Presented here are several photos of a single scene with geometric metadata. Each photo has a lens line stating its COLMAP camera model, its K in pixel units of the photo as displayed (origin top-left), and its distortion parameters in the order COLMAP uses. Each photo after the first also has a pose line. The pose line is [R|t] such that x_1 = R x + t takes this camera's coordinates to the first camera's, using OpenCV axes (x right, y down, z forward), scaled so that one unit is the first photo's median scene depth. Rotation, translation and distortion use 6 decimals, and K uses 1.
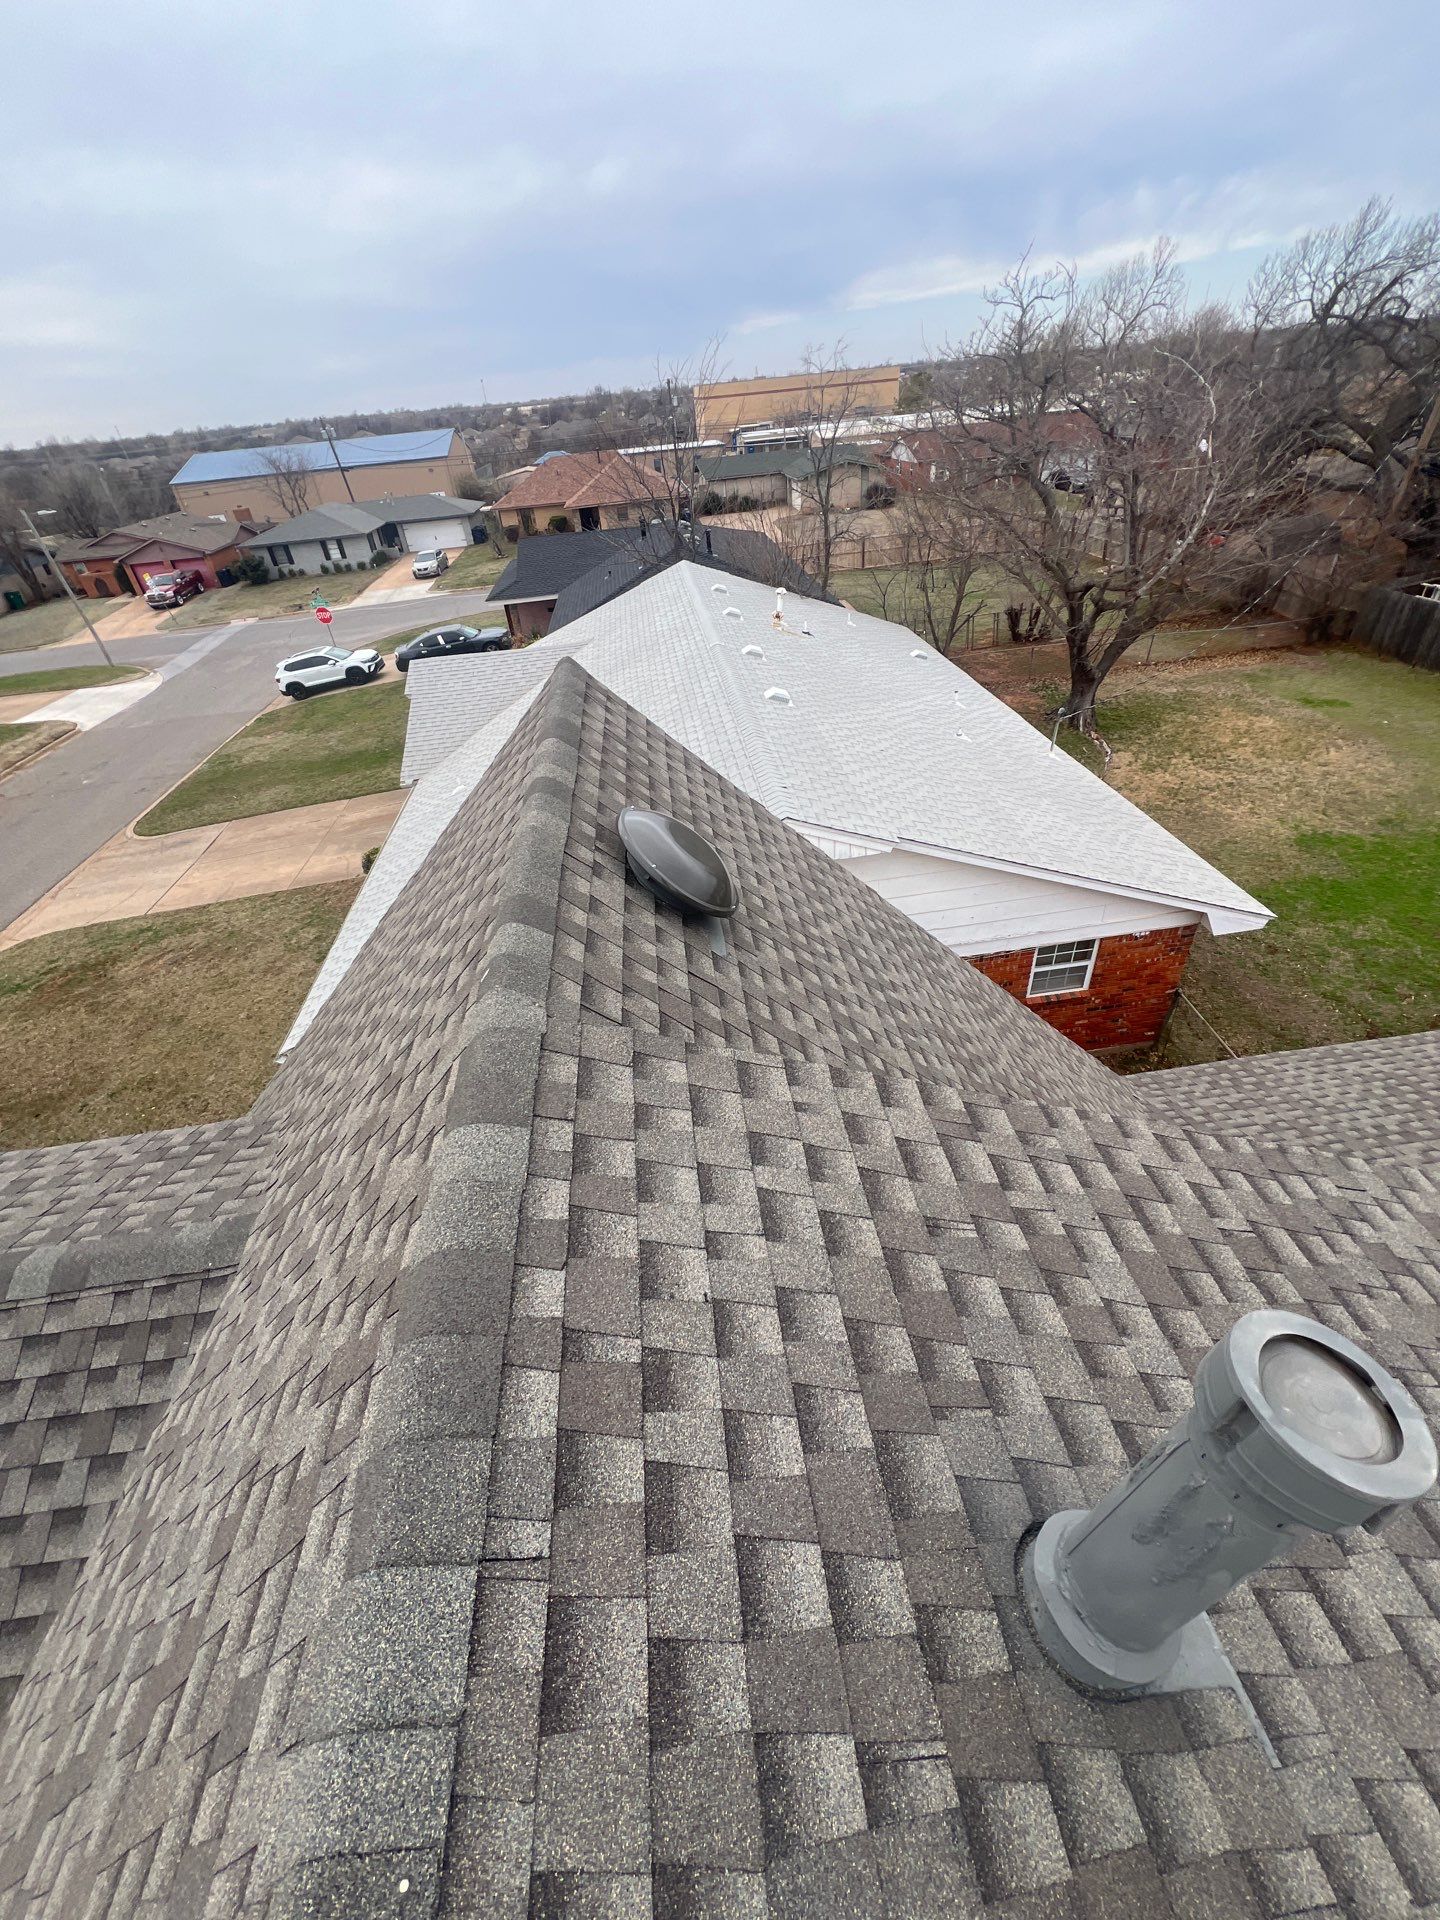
lens RADIAL K [[766.7, 0, 724.7], [0, 766.7, 951.4], [0, 0, 1]] dist [0.000172, 0.000215]
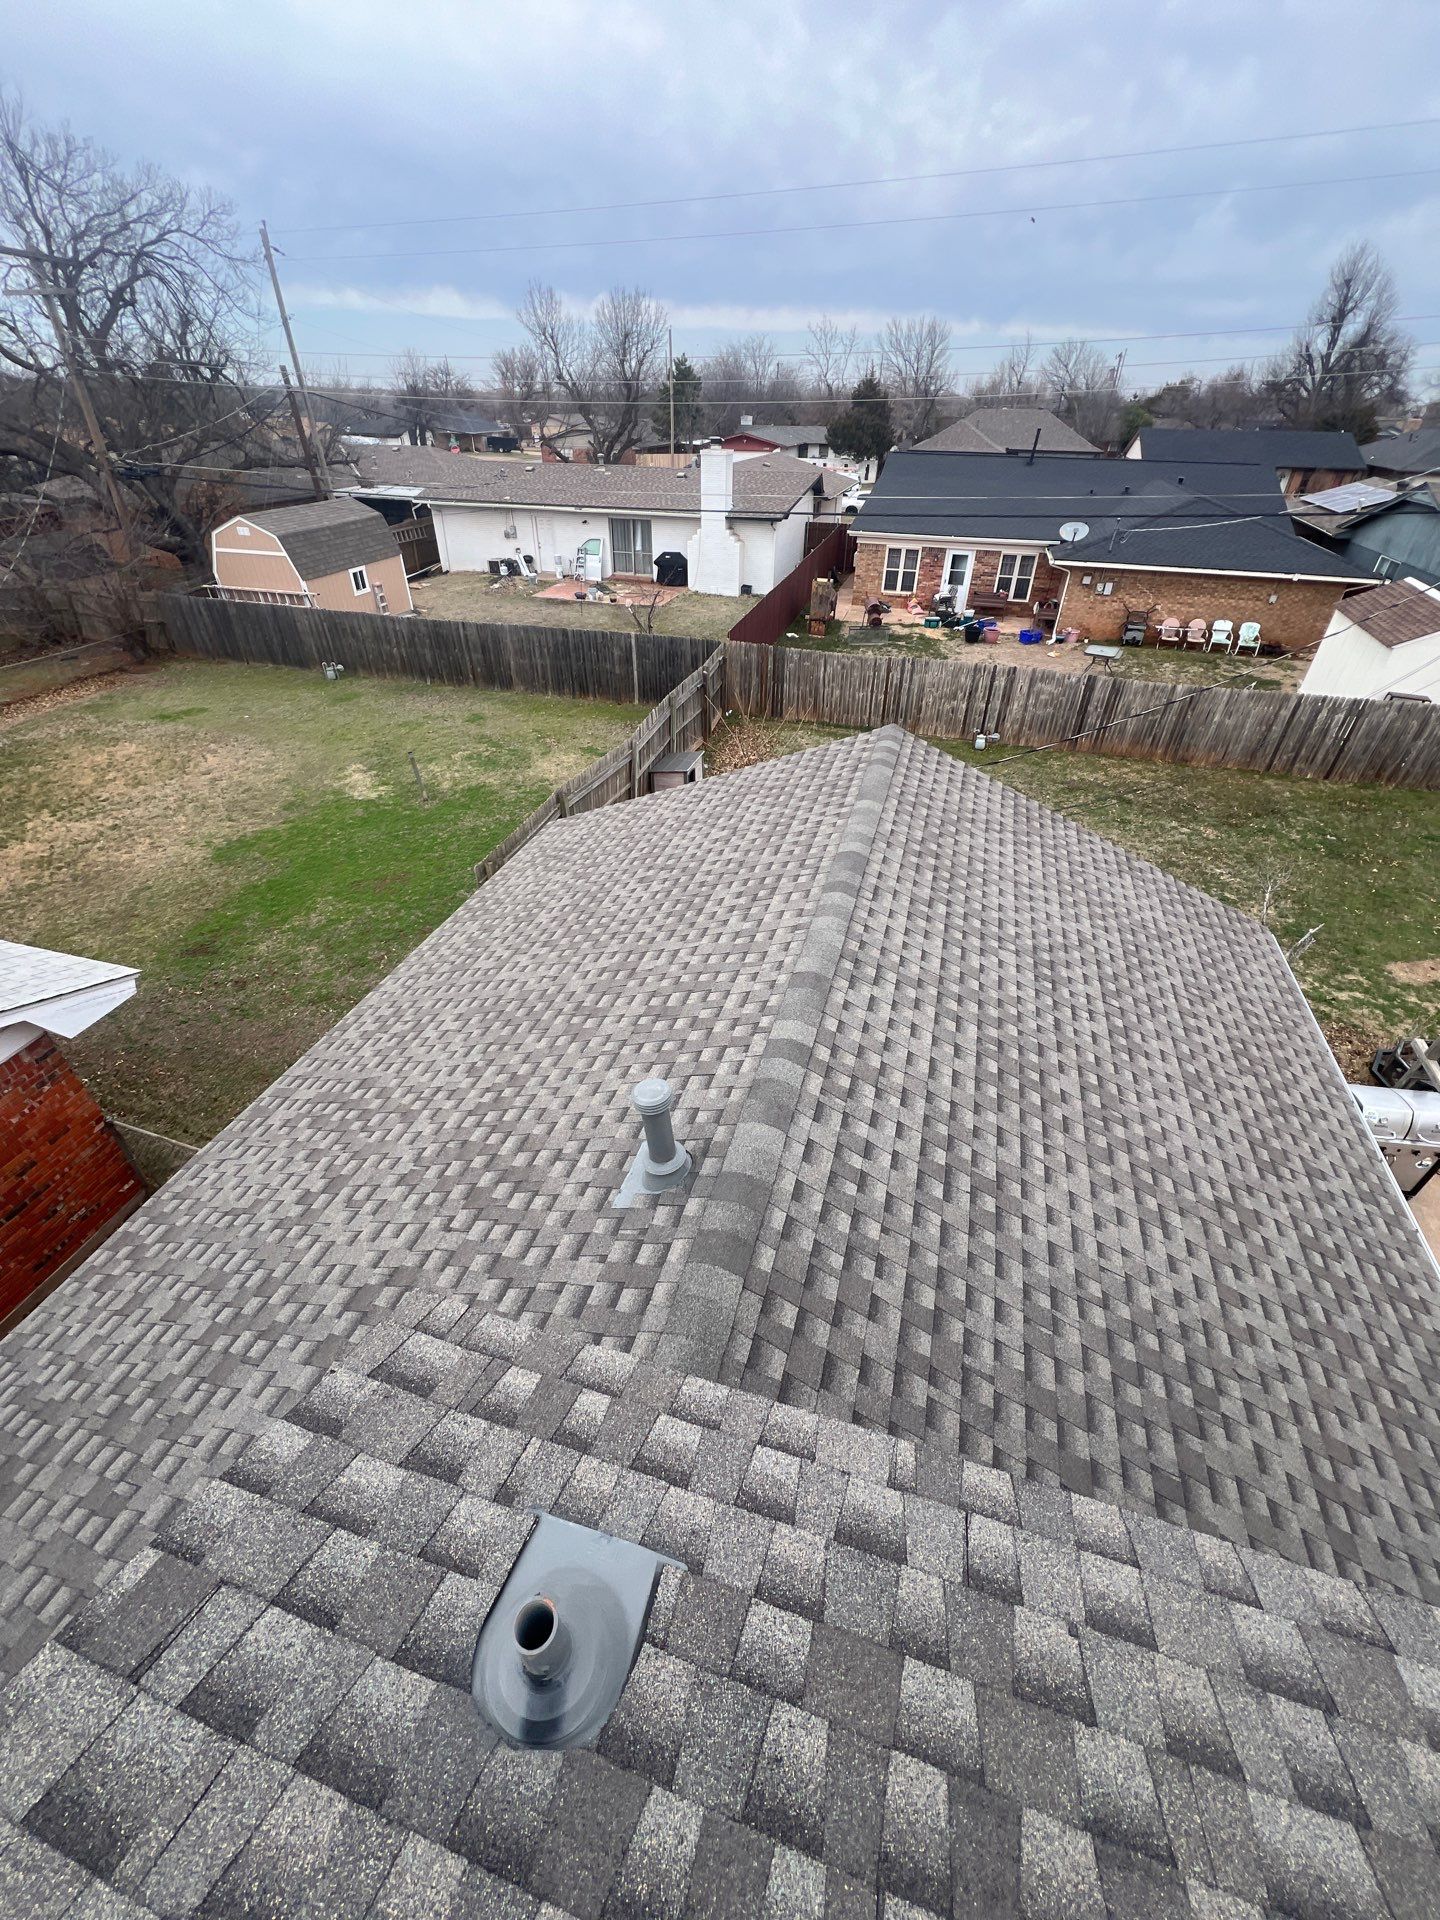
lens RADIAL K [[766.7, 0, 717.3], [0, 766.7, 962.1], [0, 0, 1]] dist [0.000172, 0.000215]
pose [[0.392055, -0.482001, 0.783561, 0.199759], [0.513809, 0.821247, 0.248099, 0.026985], [-0.763081, 0.305332, 0.569631, 0.088879]]
